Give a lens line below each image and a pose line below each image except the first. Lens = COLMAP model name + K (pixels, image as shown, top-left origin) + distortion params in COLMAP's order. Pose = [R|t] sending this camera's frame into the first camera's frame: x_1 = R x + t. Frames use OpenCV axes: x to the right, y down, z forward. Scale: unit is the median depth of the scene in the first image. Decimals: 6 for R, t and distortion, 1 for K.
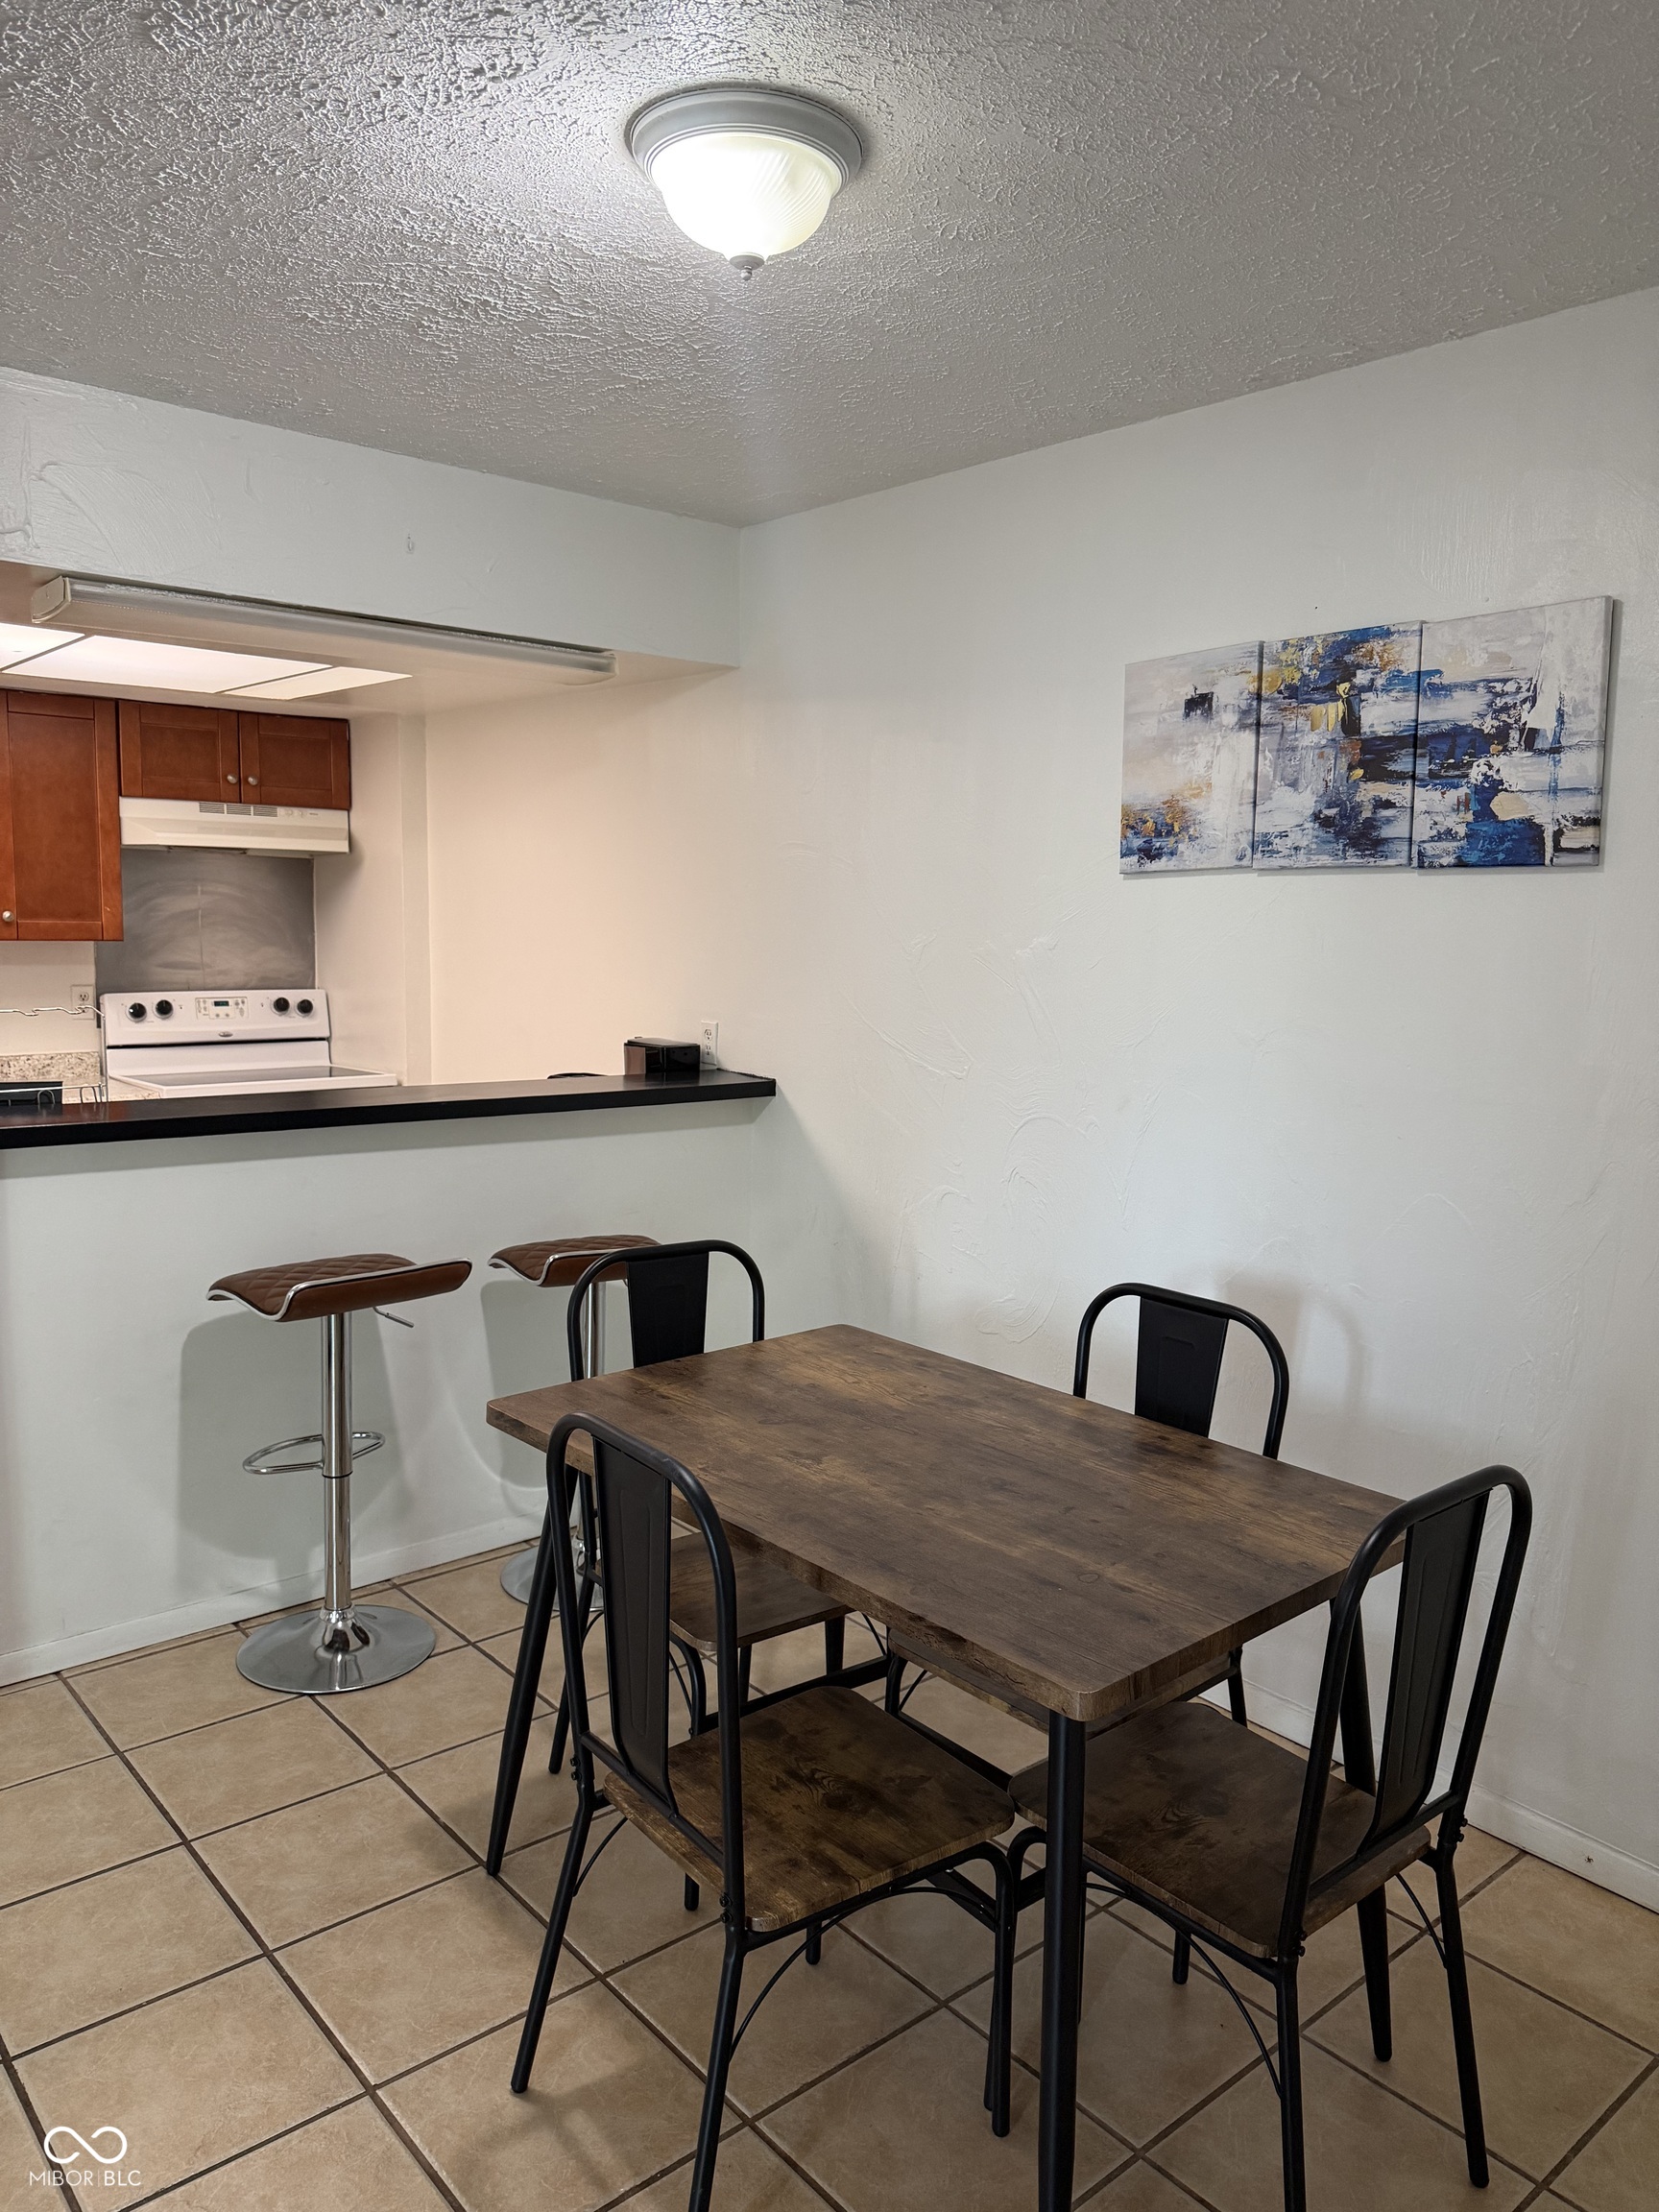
lens RADIAL K [[1587.4, 0, 830.8], [0, 1587.4, 1046.8], [0, 0, 1]] dist [0.123989, -0.090504]
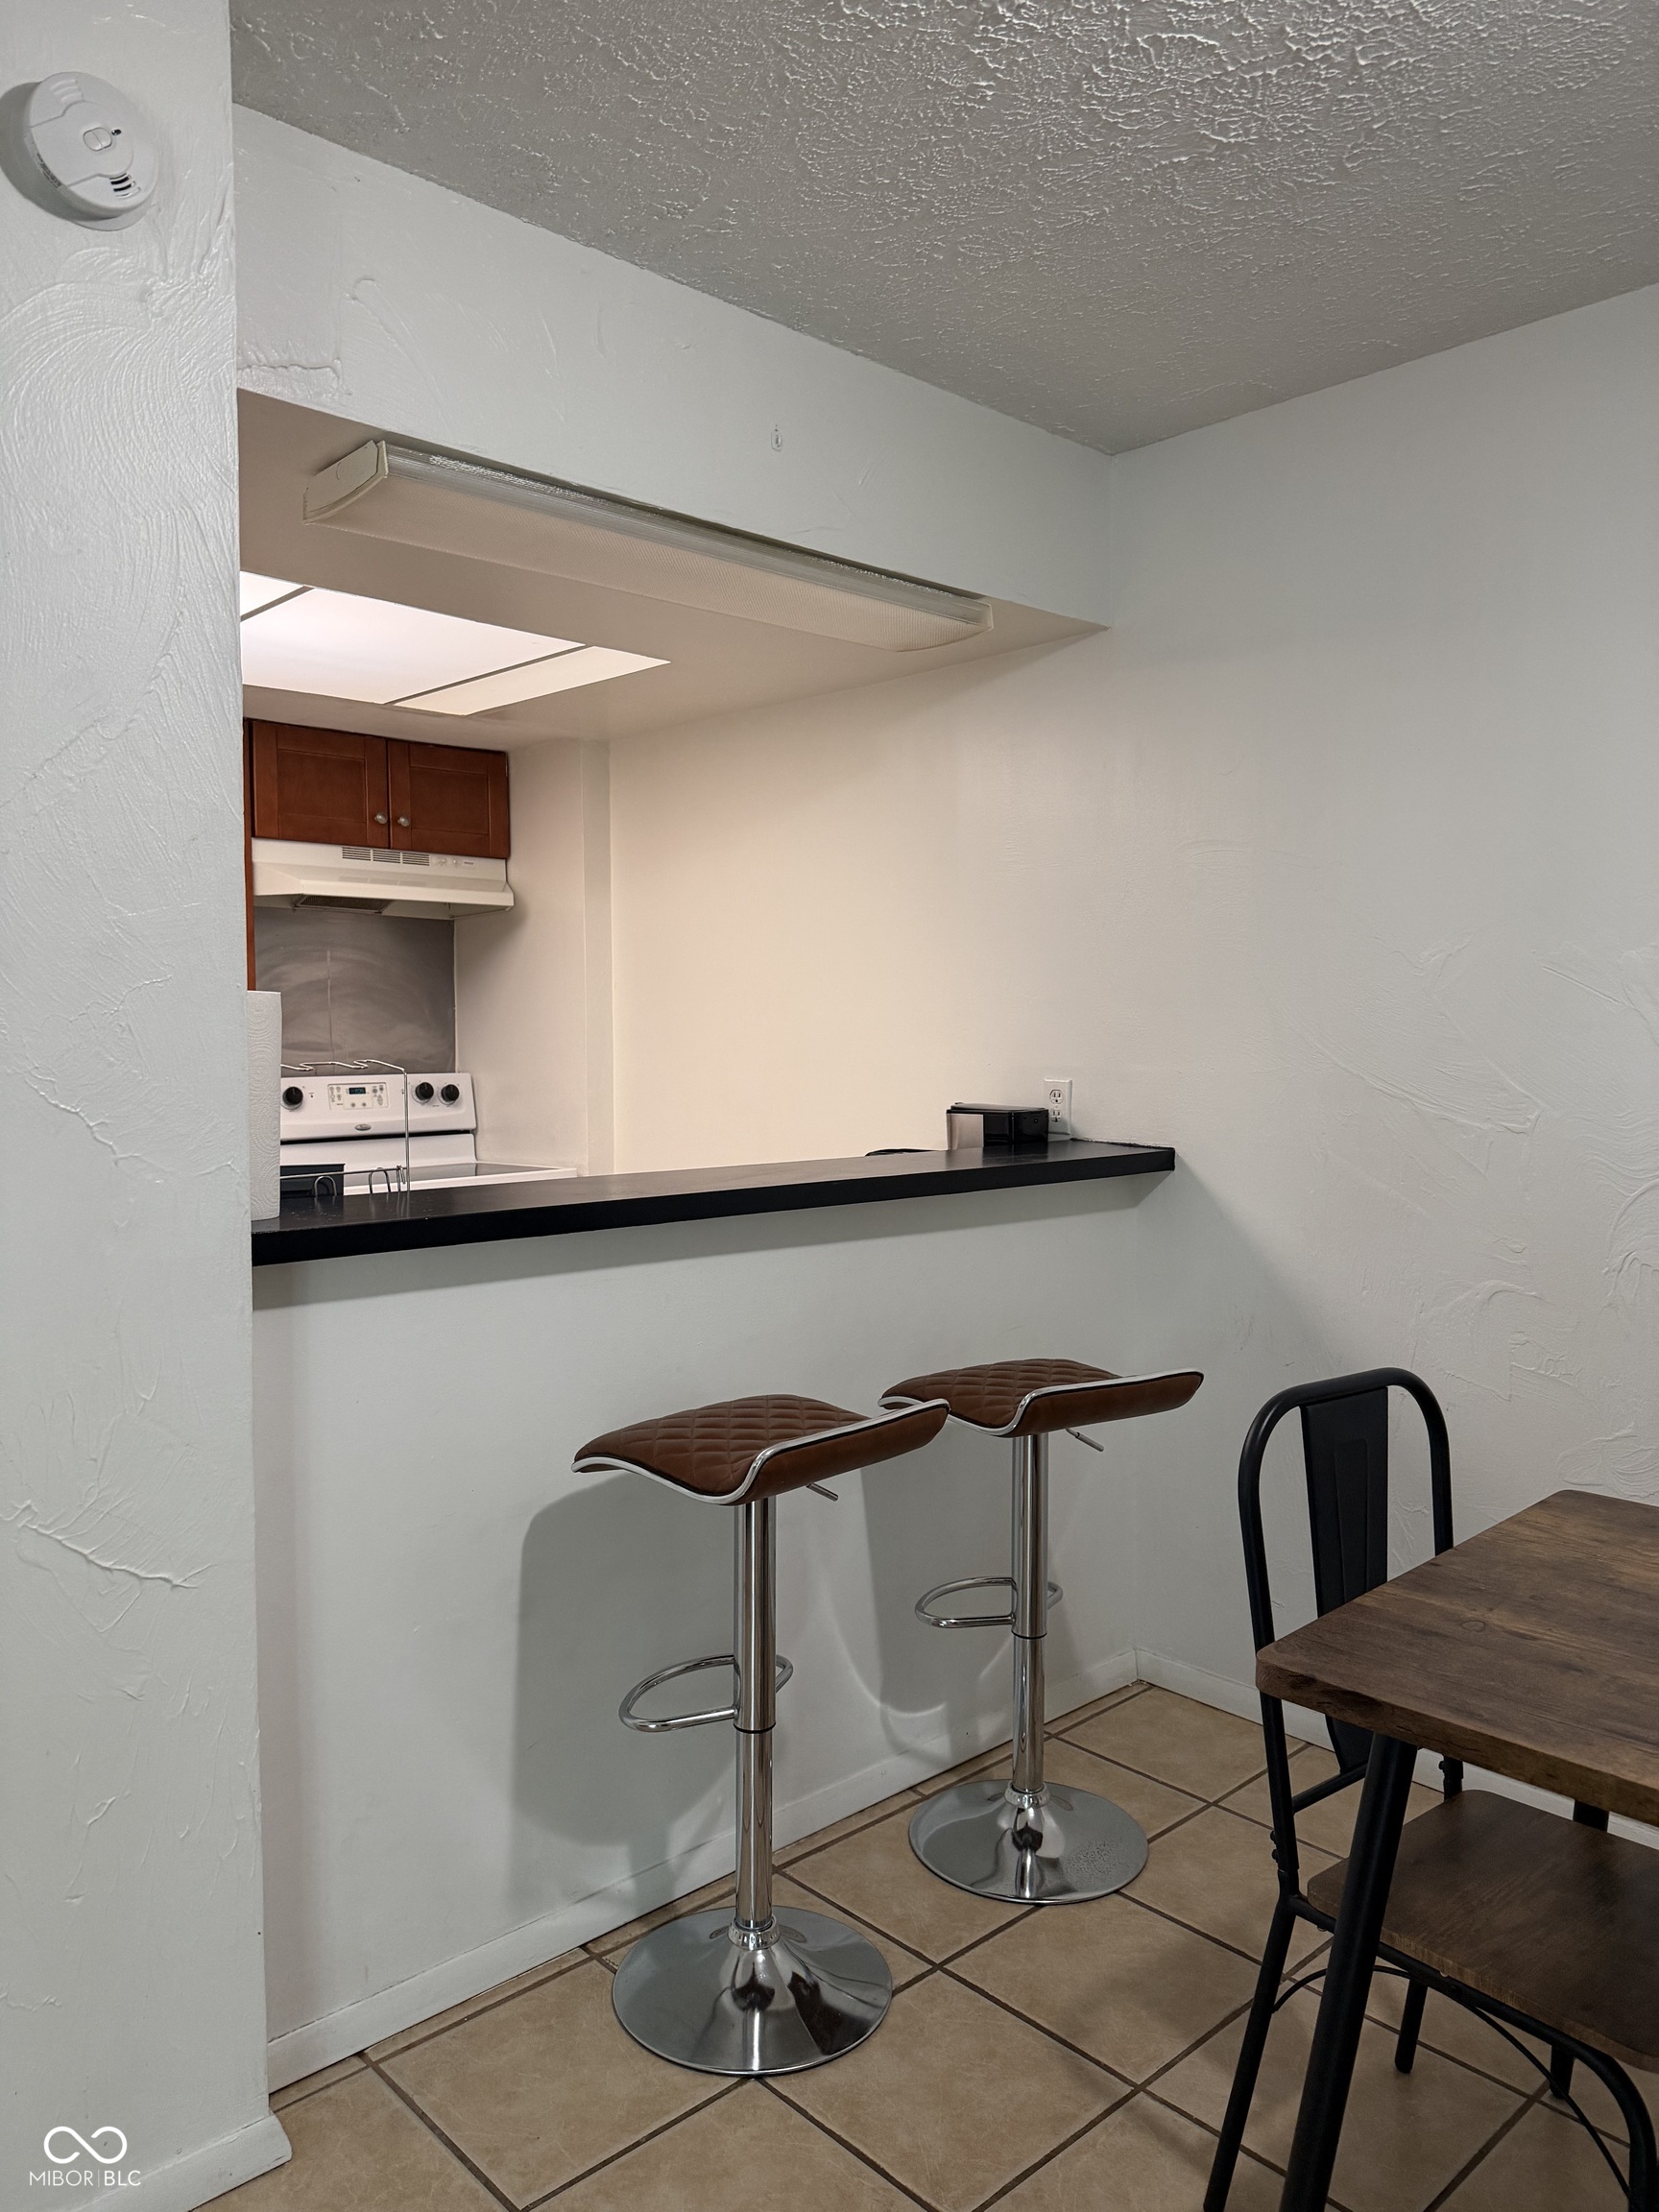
lens RADIAL K [[1587.4, 0, 856.0], [0, 1587.4, 1046.9], [0, 0, 1]] dist [0.123989, -0.090504]
pose [[0.998549, -0.024412, 0.047992, -0.173503], [0.027635, 0.997324, -0.067677, 0.014937], [-0.046211, 0.068905, 0.996552, 0.175575]]
